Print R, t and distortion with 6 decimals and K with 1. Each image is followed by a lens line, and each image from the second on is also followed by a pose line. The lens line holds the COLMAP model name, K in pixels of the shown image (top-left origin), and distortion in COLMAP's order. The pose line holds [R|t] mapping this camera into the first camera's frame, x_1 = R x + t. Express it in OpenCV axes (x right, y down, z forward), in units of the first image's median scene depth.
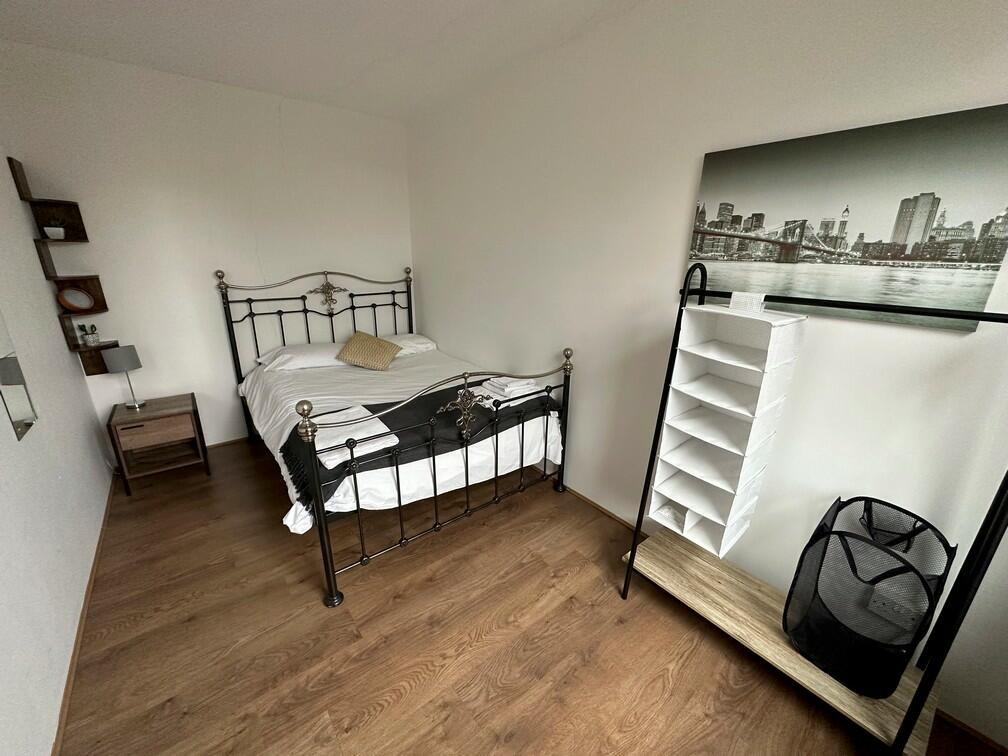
lens RADIAL K [[401.1, 0, 503.1], [0, 401.1, 378.7], [0, 0, 1]] dist [-0.000443, 0.000018]
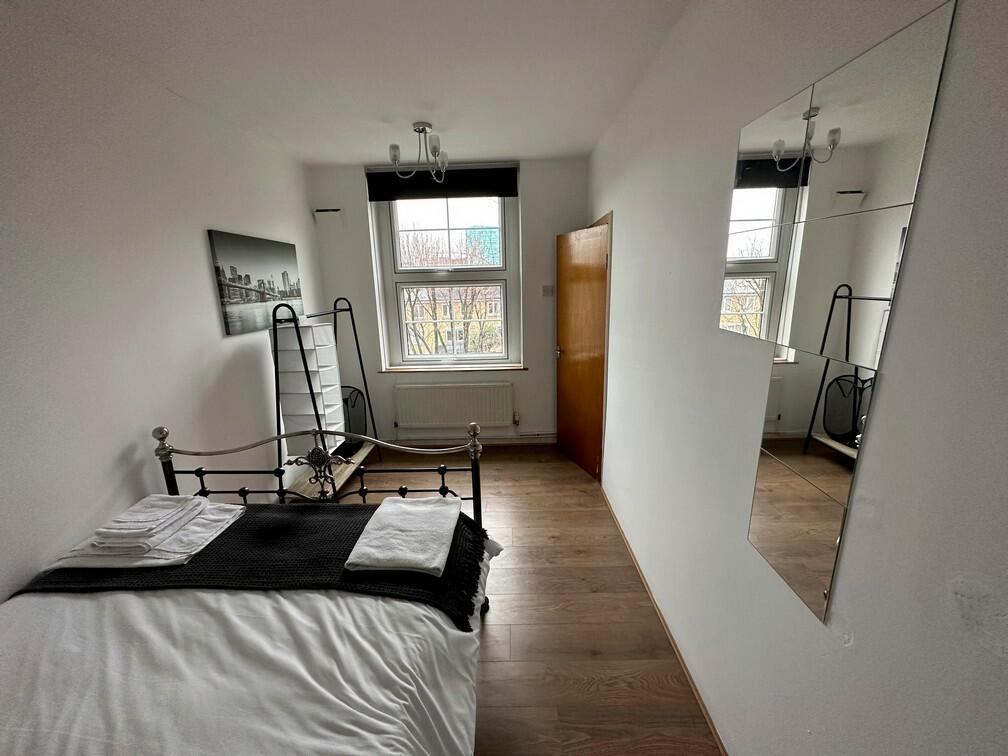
lens RADIAL K [[401.1, 0, 503.4], [0, 401.1, 376.7], [0, 0, 1]] dist [-0.000443, 0.000018]
pose [[-0.770234, -0.152322, 0.619304, -1.297620], [0.195650, 0.867802, 0.456773, -0.606676], [-0.607009, 0.472989, -0.638609, 1.644069]]
